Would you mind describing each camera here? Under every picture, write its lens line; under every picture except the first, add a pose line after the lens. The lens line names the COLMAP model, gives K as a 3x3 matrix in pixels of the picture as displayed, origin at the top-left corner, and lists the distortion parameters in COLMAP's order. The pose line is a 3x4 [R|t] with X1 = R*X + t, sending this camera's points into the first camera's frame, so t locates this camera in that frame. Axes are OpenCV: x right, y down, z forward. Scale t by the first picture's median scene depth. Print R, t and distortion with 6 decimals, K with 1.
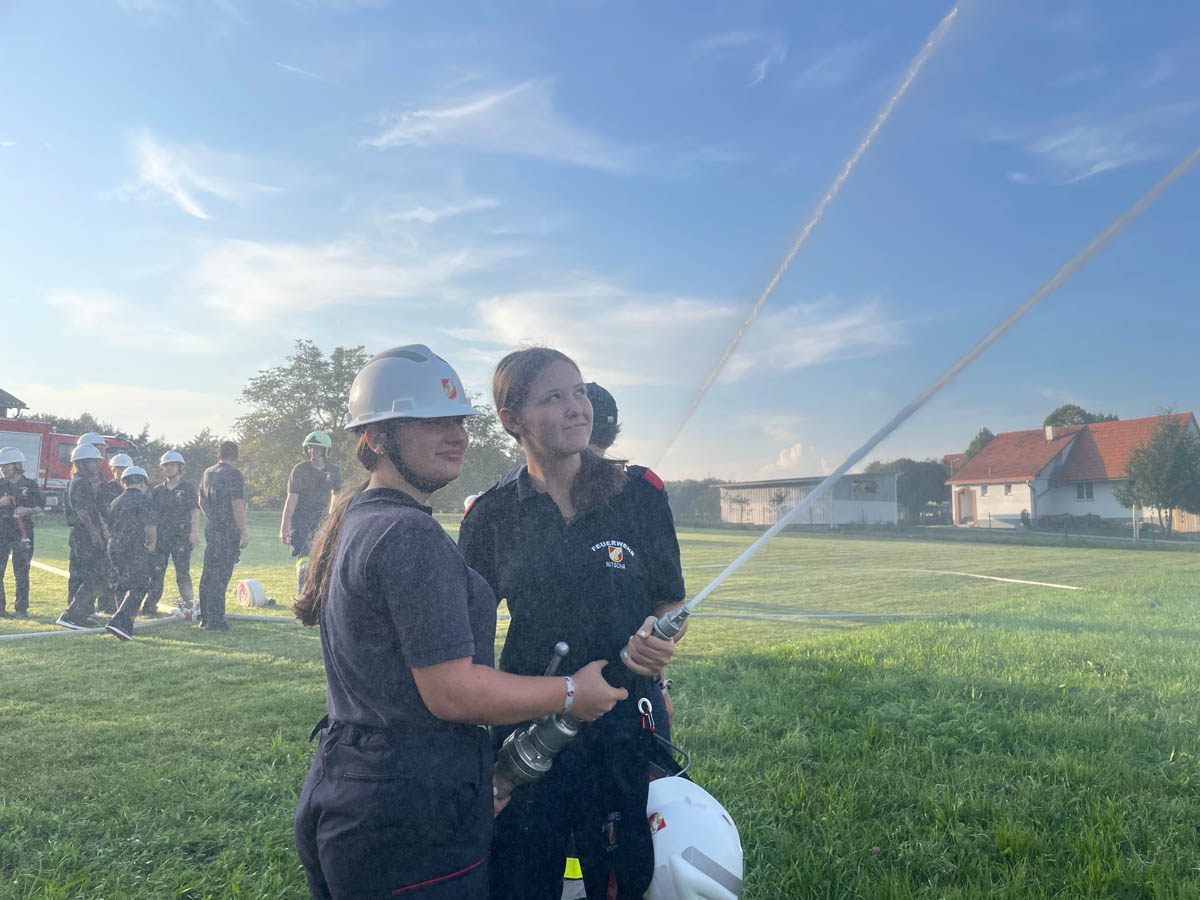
lens RADIAL K [[909.0, 0, 604.1], [0, 909.0, 451.0], [0, 0, 1]] dist [0.071721, -0.079457]
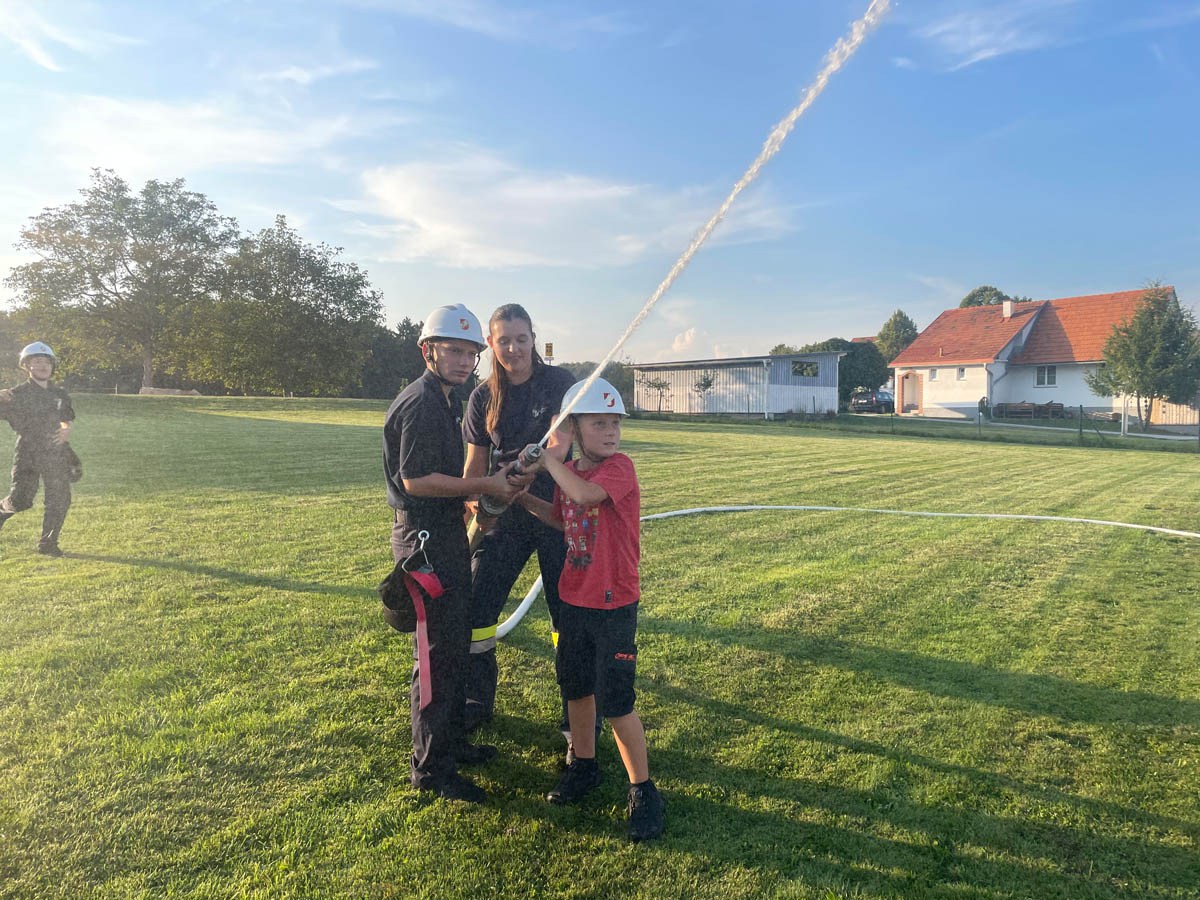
lens RADIAL K [[909.0, 0, 603.2], [0, 909.0, 457.2], [0, 0, 1]] dist [0.071721, -0.079457]
pose [[0.992930, 0.000994, 0.118699, -0.001657], [-0.017018, 0.990827, 0.134063, 0.008855], [-0.117477, -0.135135, 0.983838, 0.163537]]
